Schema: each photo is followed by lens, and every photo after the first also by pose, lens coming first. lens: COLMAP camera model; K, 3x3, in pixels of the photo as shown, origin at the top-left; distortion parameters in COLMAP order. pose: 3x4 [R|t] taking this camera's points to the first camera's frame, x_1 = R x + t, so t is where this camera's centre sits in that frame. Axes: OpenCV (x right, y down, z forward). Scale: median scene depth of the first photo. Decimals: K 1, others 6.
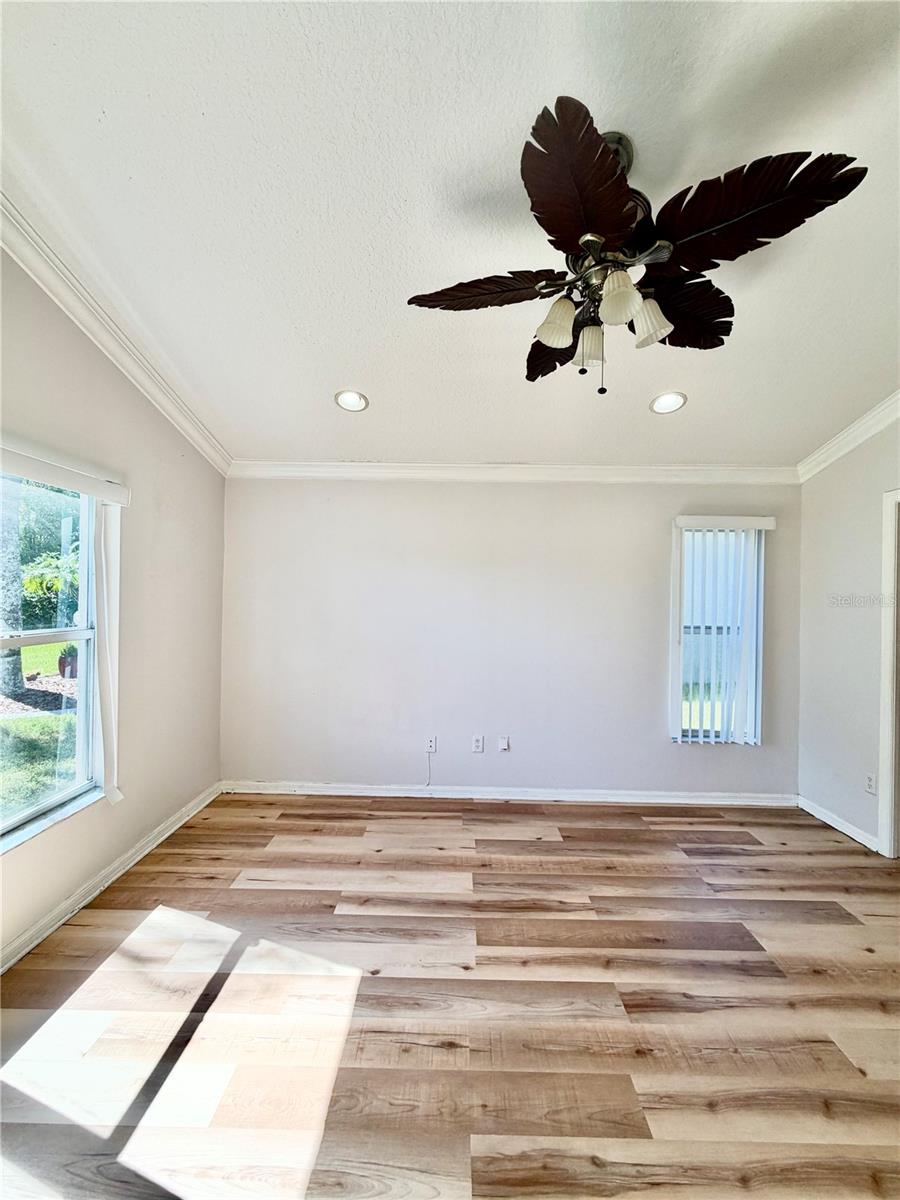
lens RADIAL K [[478.5, 0, 451.0], [0, 478.5, 598.5], [0, 0, 1]] dist [-0.002295, 0.000354]
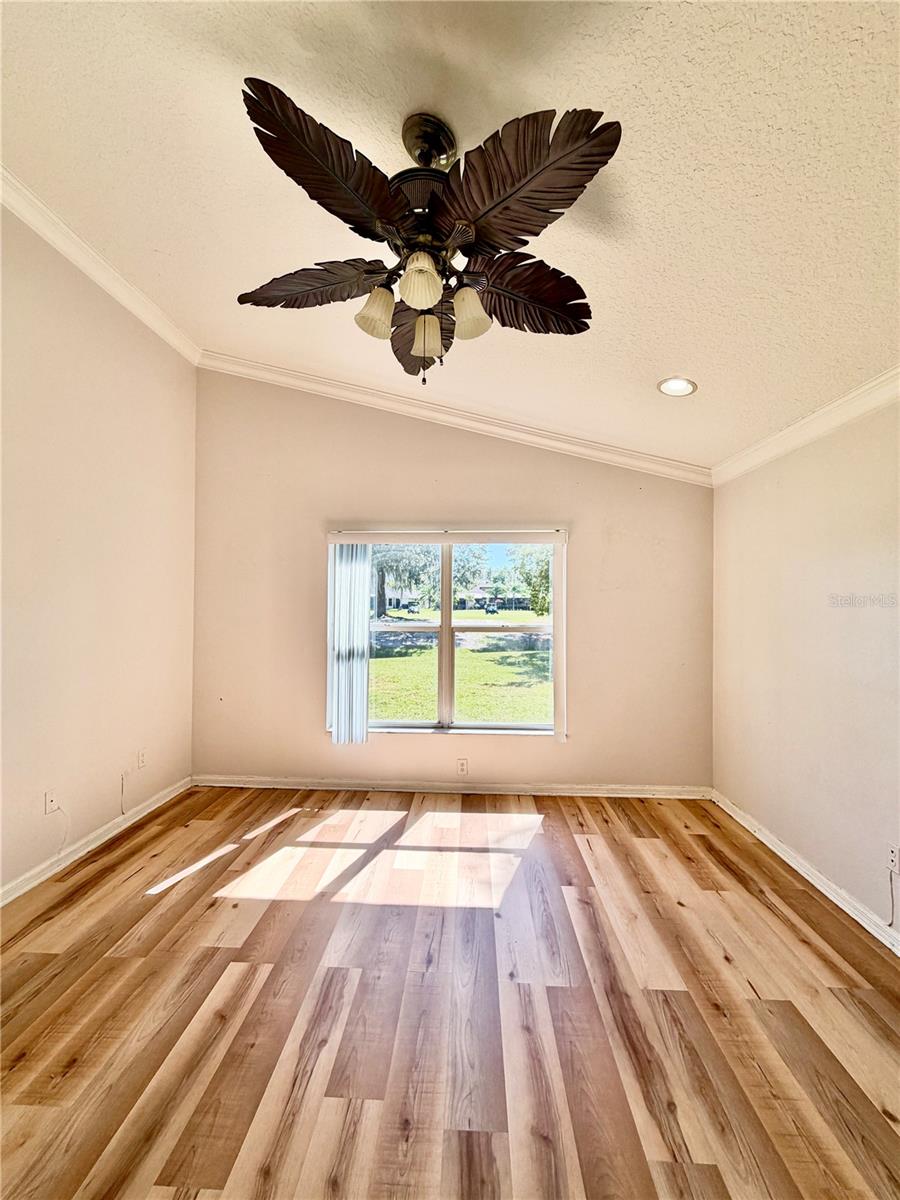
lens RADIAL K [[478.5, 0, 451.0], [0, 478.5, 598.5], [0, 0, 1]] dist [-0.002295, 0.000354]
pose [[-0.032489, -0.023974, -0.999185, 0.807595], [-0.007048, 0.999693, -0.023757, 0.013594], [0.999447, 0.006271, -0.032648, 0.697776]]
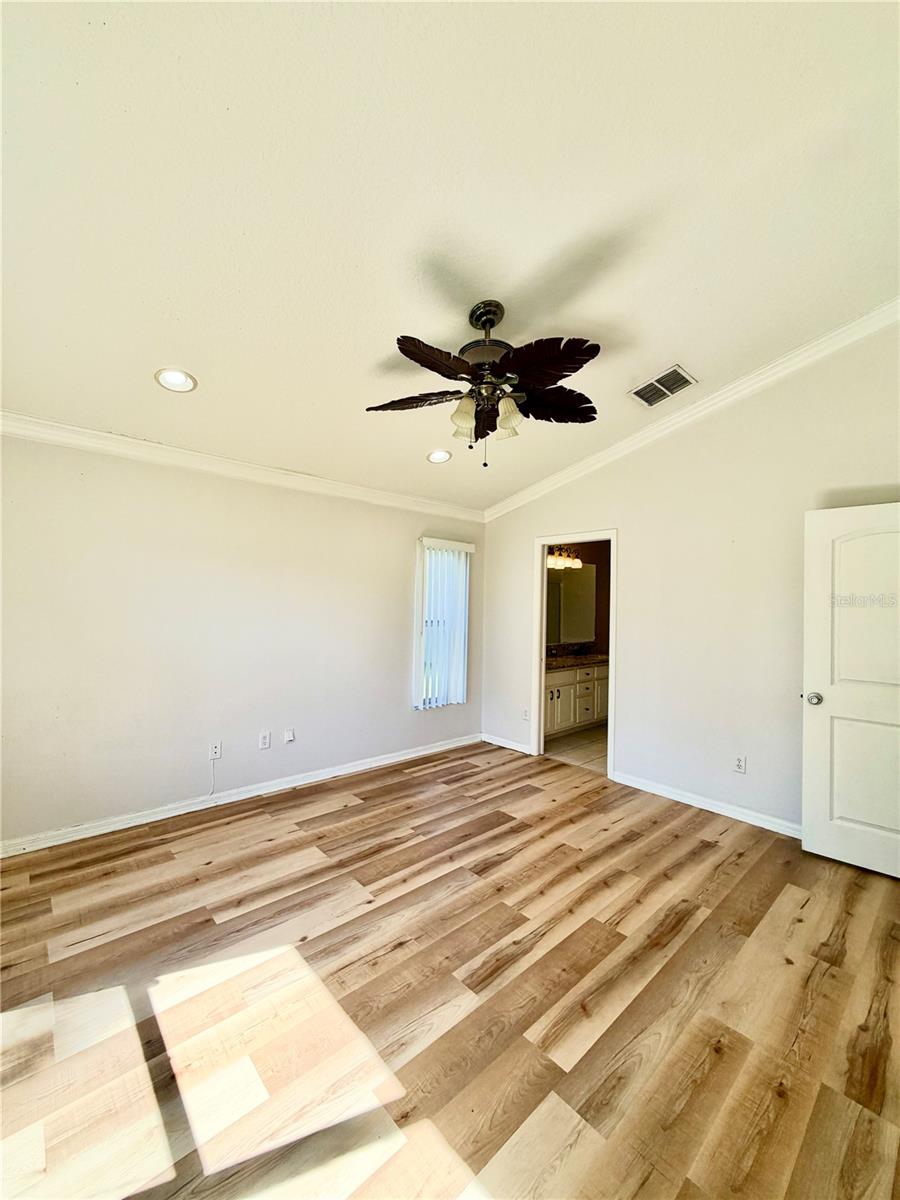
lens RADIAL K [[478.5, 0, 451.0], [0, 478.5, 598.5], [0, 0, 1]] dist [-0.002295, 0.000354]
pose [[0.731031, 0.008800, 0.682288, -0.509603], [-0.011781, 0.999931, -0.000274, -0.006019], [-0.682243, -0.007838, 0.731084, -0.025227]]
